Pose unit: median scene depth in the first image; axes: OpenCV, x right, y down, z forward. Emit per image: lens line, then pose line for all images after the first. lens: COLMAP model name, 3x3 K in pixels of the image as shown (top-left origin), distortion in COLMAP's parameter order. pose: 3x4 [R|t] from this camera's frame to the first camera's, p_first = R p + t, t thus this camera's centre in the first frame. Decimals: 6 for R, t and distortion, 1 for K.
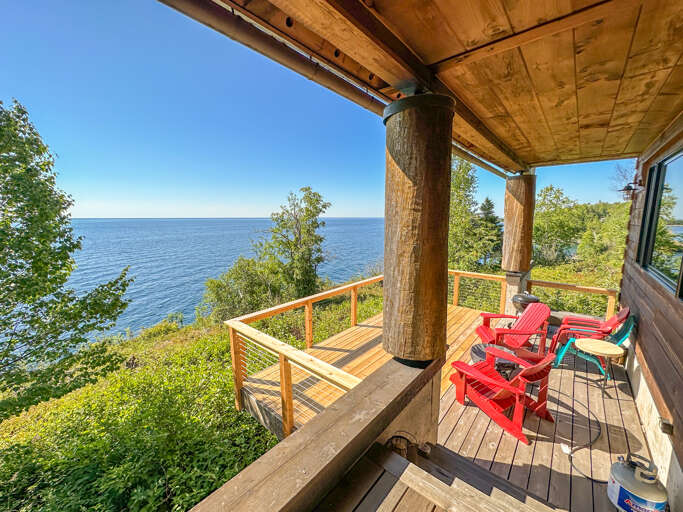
lens RADIAL K [[275.6, 0, 341.5], [0, 275.6, 256.0], [0, 0, 1]] dist [-0.001221, -0.000048]
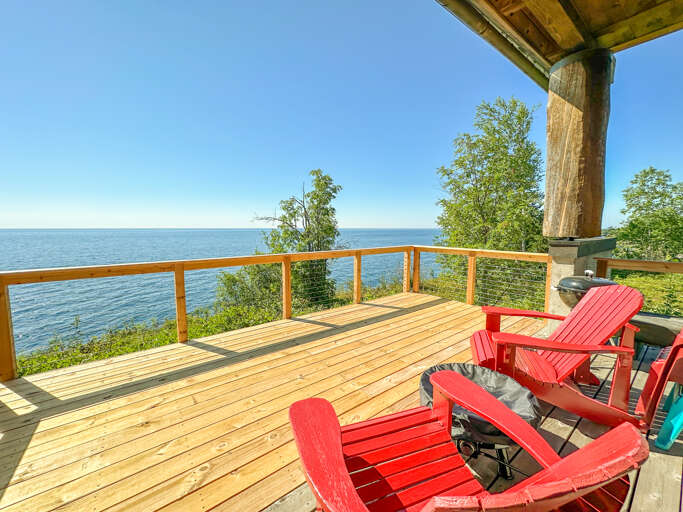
lens RADIAL K [[271.8, 0, 341.5], [0, 271.8, 256.0], [0, 0, 1]] dist [-0.001808, -0.000032]
pose [[0.978582, 0.025545, -0.204269, 0.323775], [-0.033886, 0.998724, -0.037437, 0.132568], [0.203052, 0.043557, 0.978199, 0.415739]]
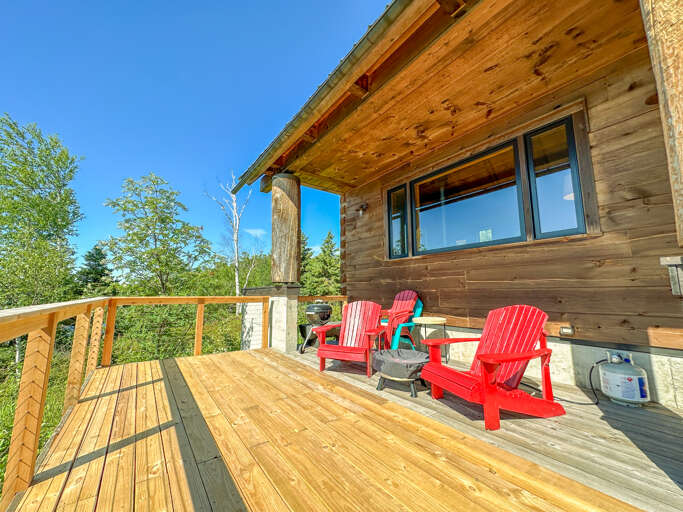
lens RADIAL K [[271.8, 0, 341.5], [0, 271.8, 256.0], [0, 0, 1]] dist [-0.001808, -0.000032]
pose [[0.215795, 0.146807, 0.965339, -0.148826], [0.139808, 0.973801, -0.179347, 0.152897], [-0.966378, 0.173664, 0.189616, 0.717360]]
